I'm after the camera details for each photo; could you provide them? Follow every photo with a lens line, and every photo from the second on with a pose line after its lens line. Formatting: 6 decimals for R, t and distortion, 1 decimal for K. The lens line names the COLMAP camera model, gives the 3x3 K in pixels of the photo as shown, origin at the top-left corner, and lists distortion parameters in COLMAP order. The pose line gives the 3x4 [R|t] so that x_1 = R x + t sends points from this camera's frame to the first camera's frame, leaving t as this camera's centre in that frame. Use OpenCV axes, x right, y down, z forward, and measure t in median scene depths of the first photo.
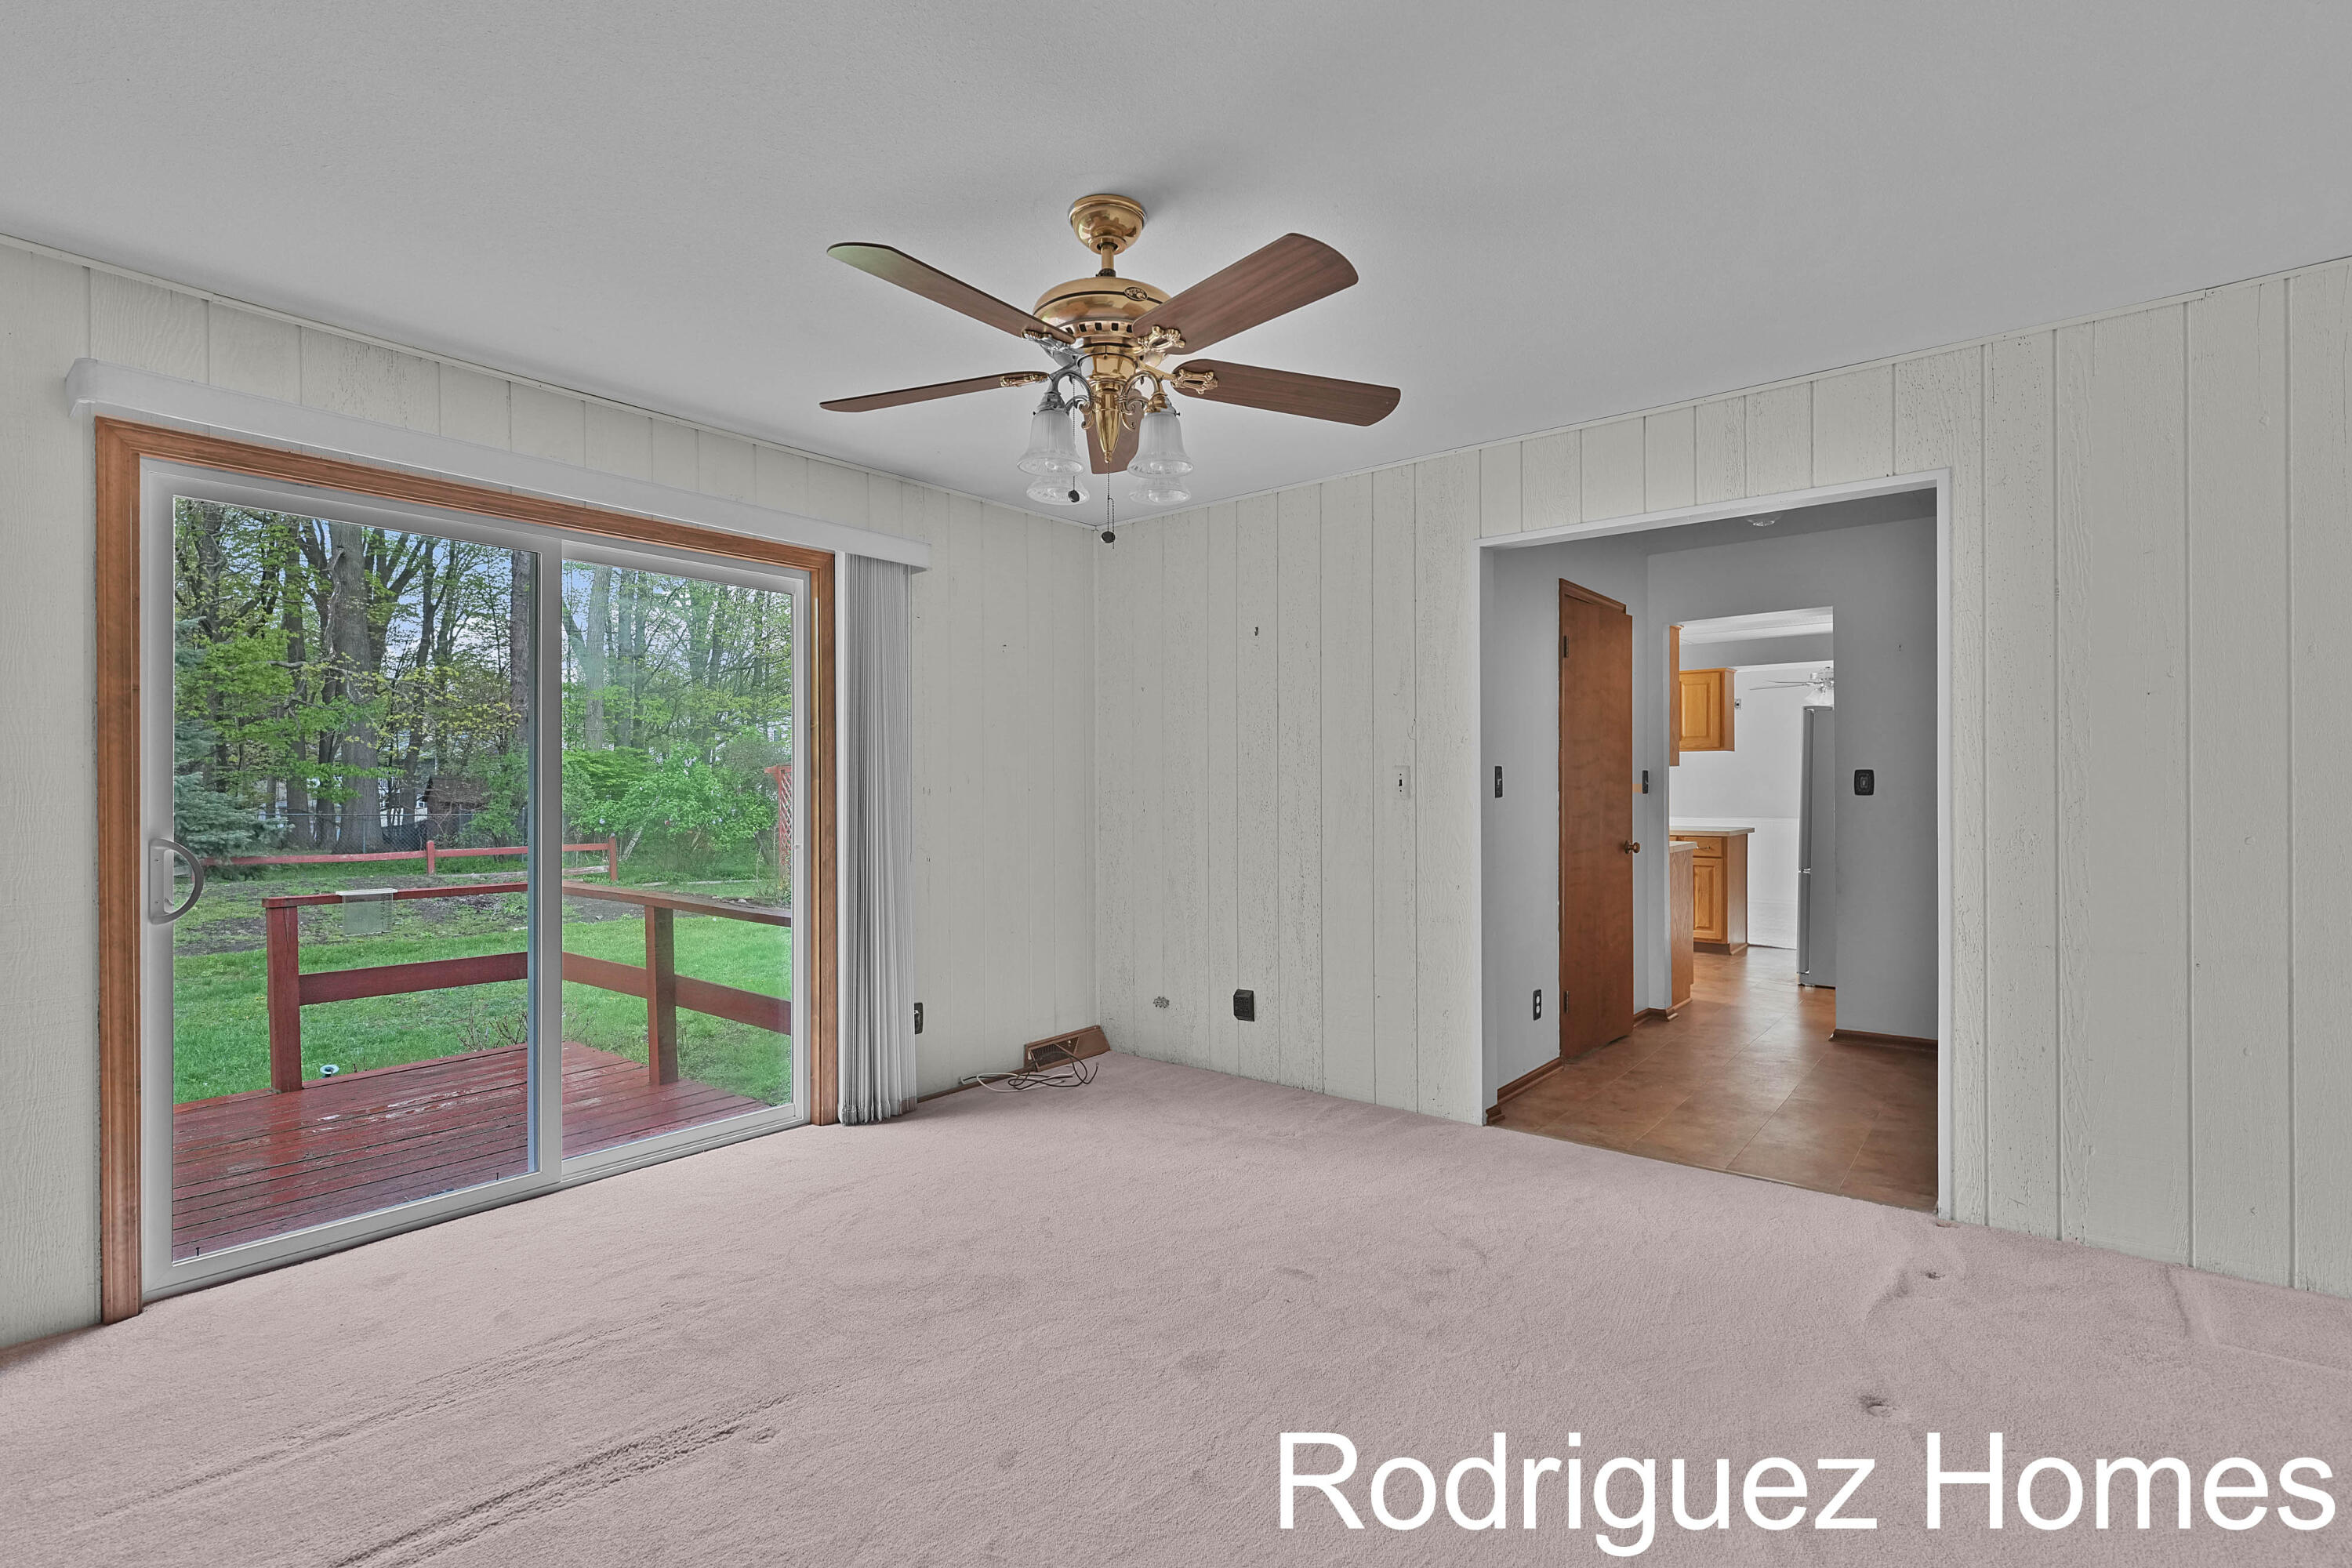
lens RADIAL K [[1102.3, 0, 1178.8], [0, 1102.3, 780.6], [0, 0, 1]] dist [0.001454, 0.002537]
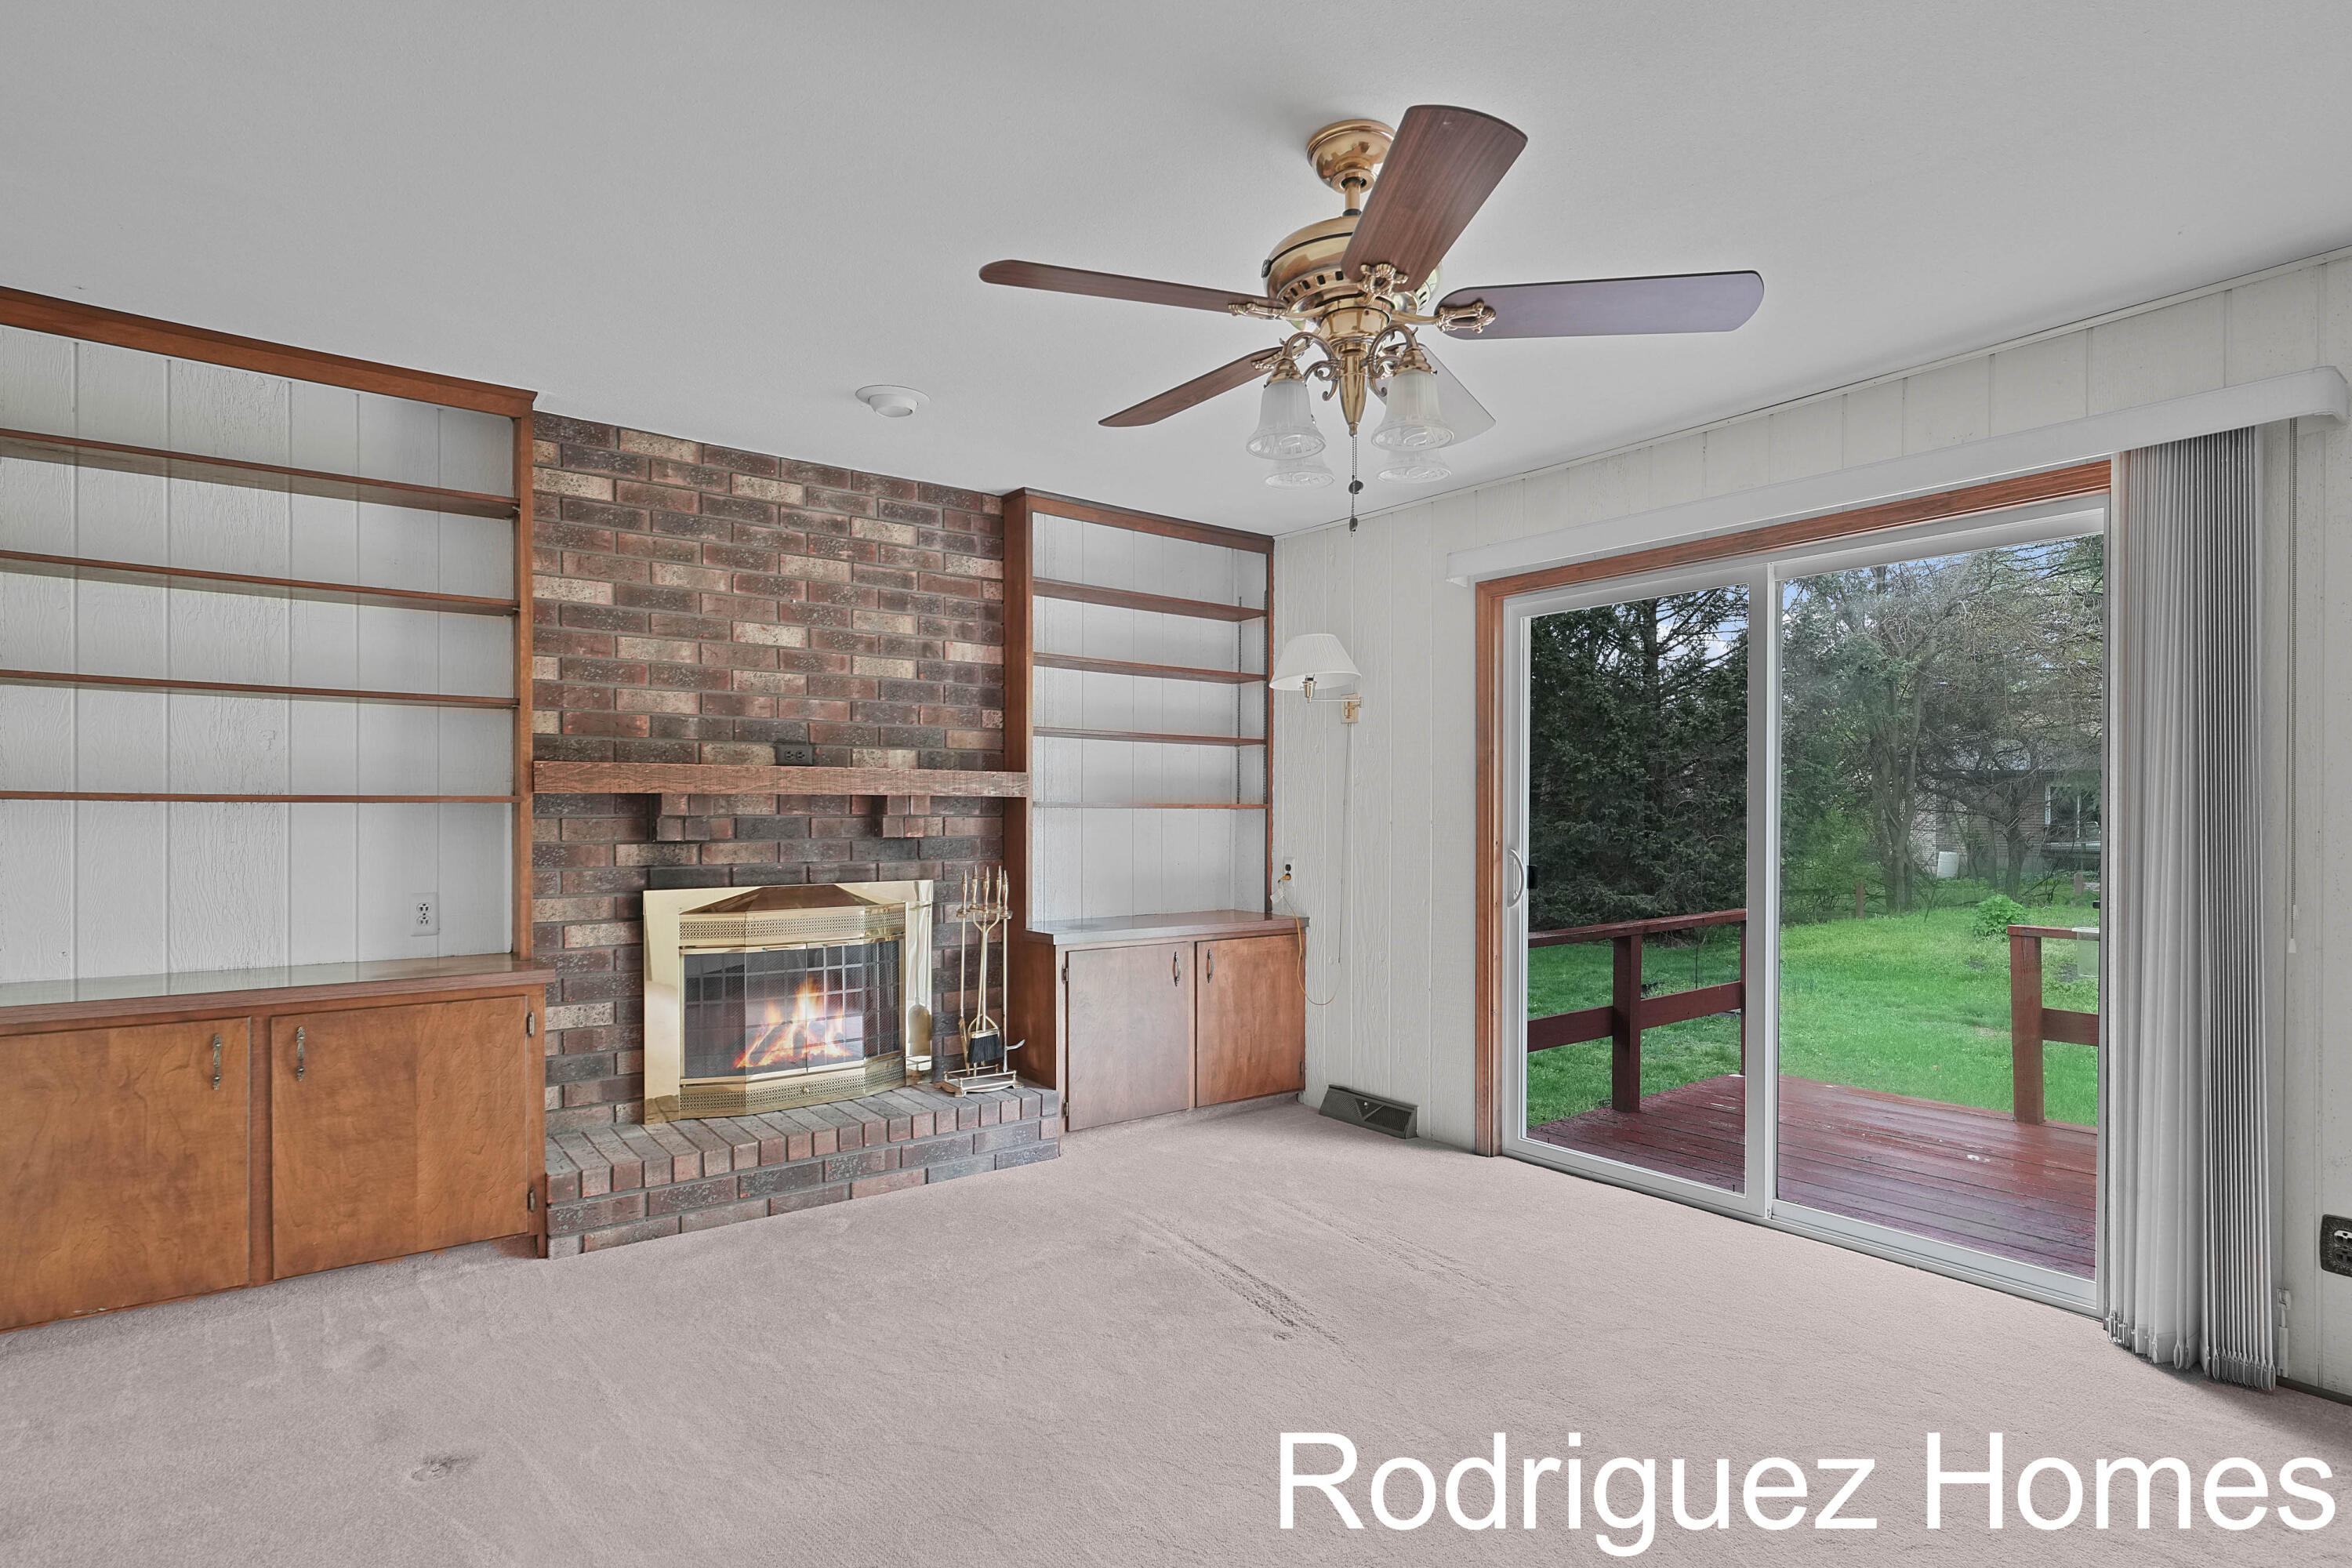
lens RADIAL K [[1161.8, 0, 1185.4], [0, 1161.8, 814.2], [0, 0, 1]] dist [0.002997, 0.000337]
pose [[-0.227945, -0.000734, -0.973674, 0.603641], [0.001922, 0.999997, -0.001204, 0.004947], [0.973672, -0.002146, -0.227943, 0.782893]]
